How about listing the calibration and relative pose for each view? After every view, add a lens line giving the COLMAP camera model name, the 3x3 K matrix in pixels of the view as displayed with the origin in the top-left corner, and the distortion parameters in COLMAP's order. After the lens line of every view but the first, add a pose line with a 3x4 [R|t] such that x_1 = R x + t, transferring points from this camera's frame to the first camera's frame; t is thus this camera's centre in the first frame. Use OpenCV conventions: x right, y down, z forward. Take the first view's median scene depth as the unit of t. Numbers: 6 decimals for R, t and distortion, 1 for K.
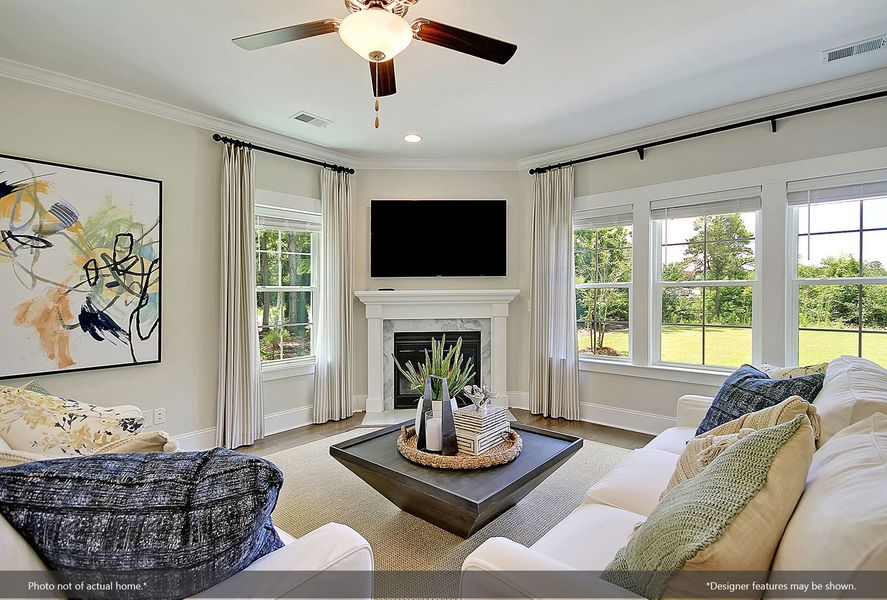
lens RADIAL K [[428.5, 0, 444.3], [0, 428.5, 293.7], [0, 0, 1]] dist [0.001113, 0.000302]
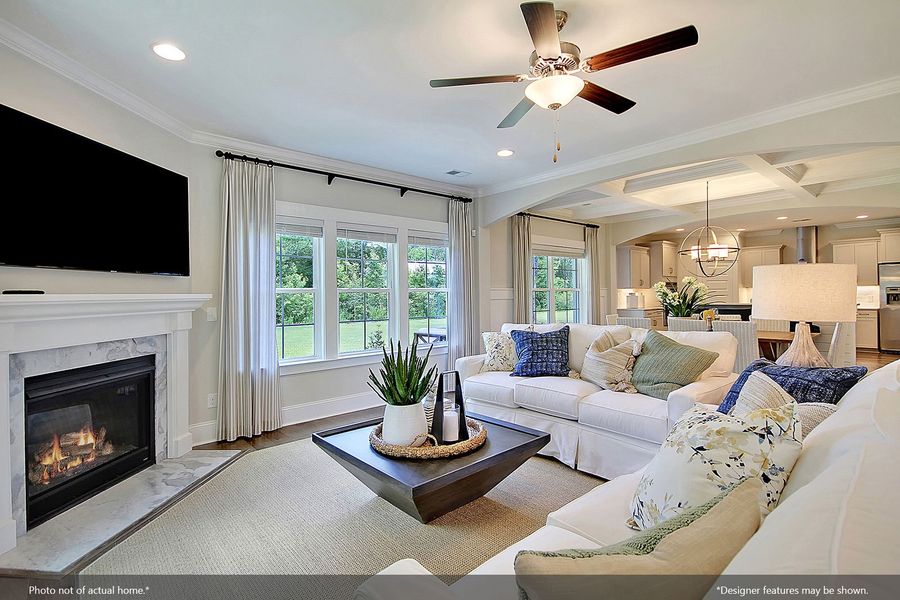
lens RADIAL K [[427.1, 0, 450.3], [0, 427.1, 297.3], [0, 0, 1]] dist [0.002791, -0.000979]
pose [[0.123301, 0.000298, 0.992369, -0.587570], [0.012723, 0.999917, -0.001881, 0.003343], [-0.992288, 0.012858, 0.123287, 0.468037]]
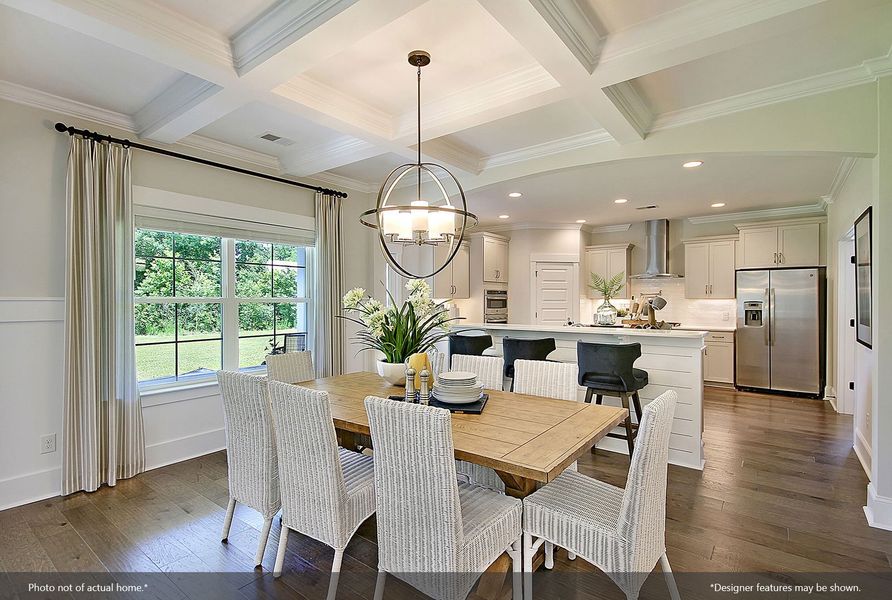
lens RADIAL K [[430.9, 0, 443.5], [0, 430.9, 303.9], [0, 0, 1]] dist [0.001113, 0.000302]
pose [[-0.065921, 0.000002, 0.997825, -0.552829], [0.001681, 0.999999, 0.000109, 0.002625], [-0.997823, 0.001685, -0.065921, 0.440821]]
